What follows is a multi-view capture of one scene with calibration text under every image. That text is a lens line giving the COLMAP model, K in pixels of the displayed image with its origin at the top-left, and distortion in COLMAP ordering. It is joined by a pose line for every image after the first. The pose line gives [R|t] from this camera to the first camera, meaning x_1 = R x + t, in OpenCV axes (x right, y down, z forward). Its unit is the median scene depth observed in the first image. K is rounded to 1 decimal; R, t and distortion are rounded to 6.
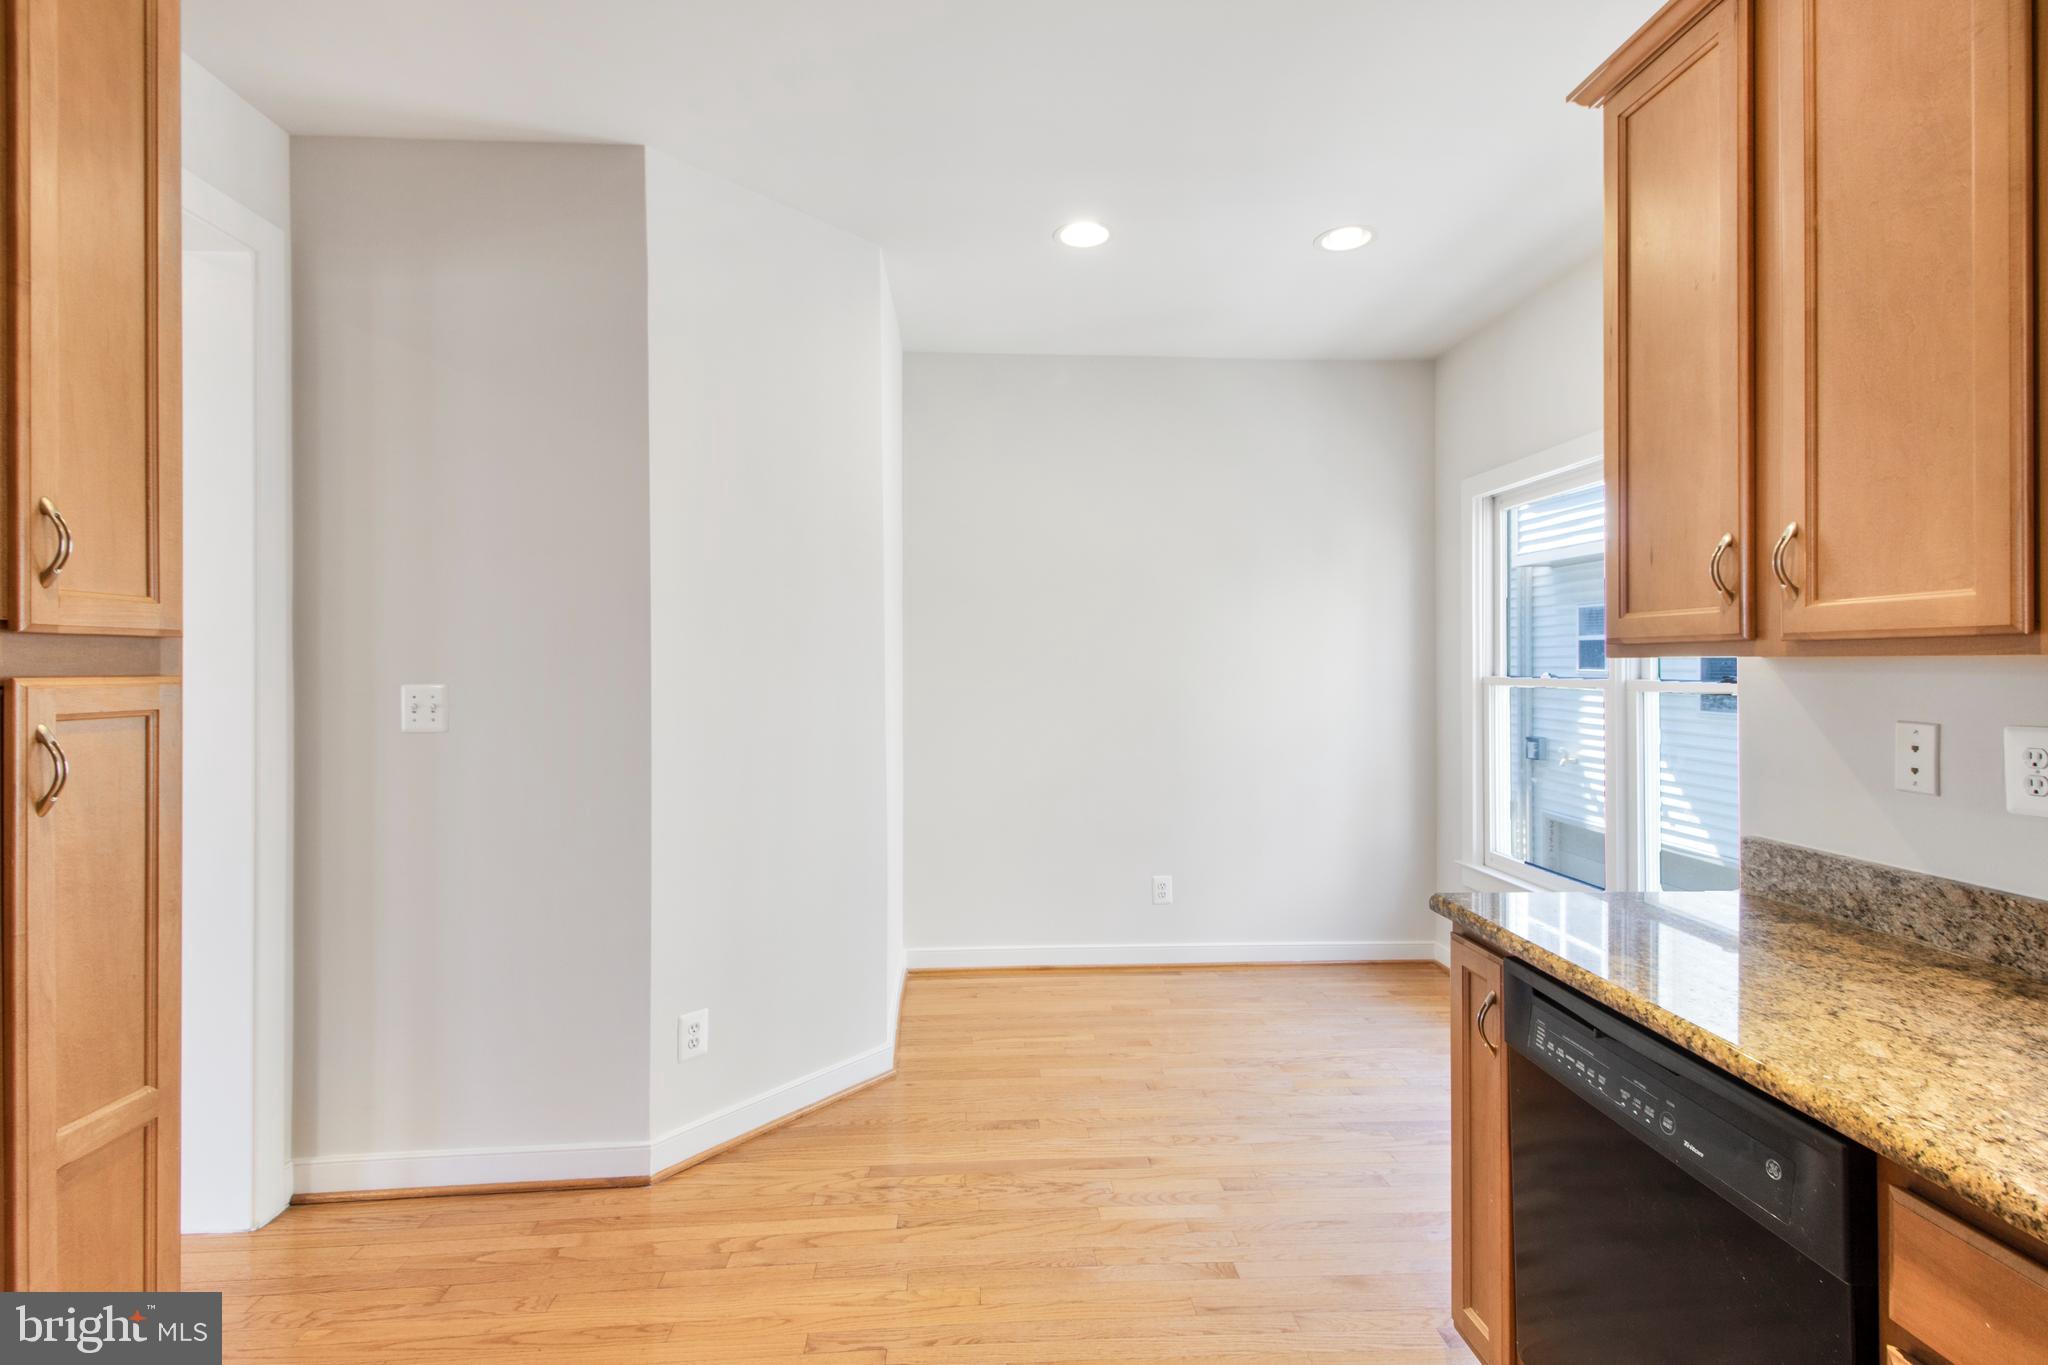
lens RADIAL K [[948.2, 0, 1013.2], [0, 948.2, 658.4], [0, 0, 1]] dist [0.021833, -0.006408]
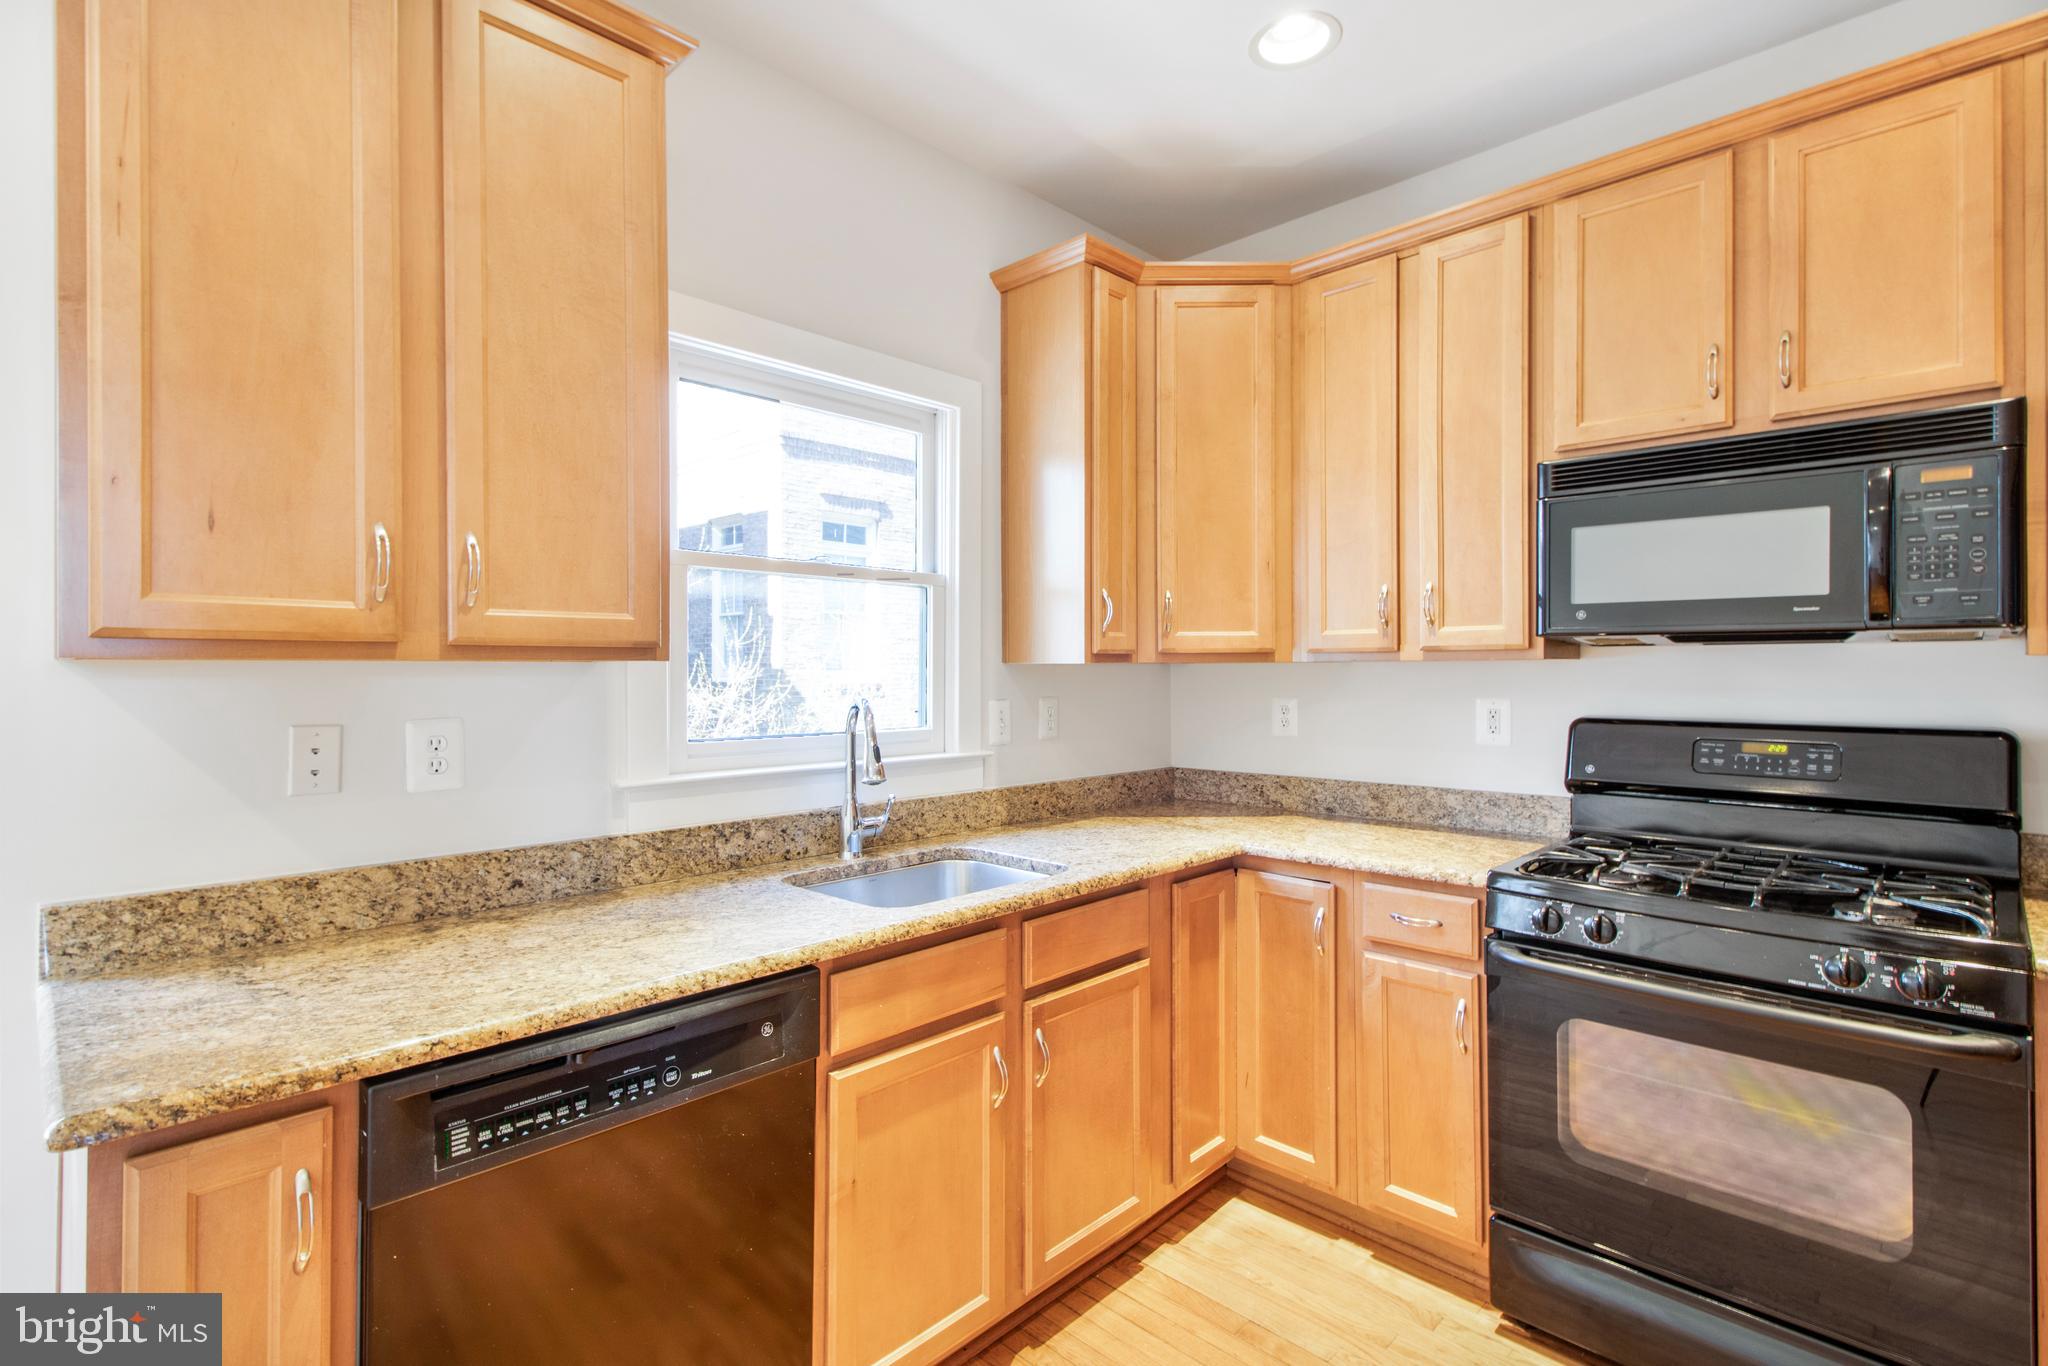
lens RADIAL K [[948.2, 0, 1013.2], [0, 948.2, 658.9], [0, 0, 1]] dist [0.021833, -0.006408]
pose [[-0.669254, 0.013975, 0.742902, -0.125578], [0.001180, 0.999842, -0.017745, 0.005246], [-0.743033, -0.010999, -0.669165, 0.436581]]
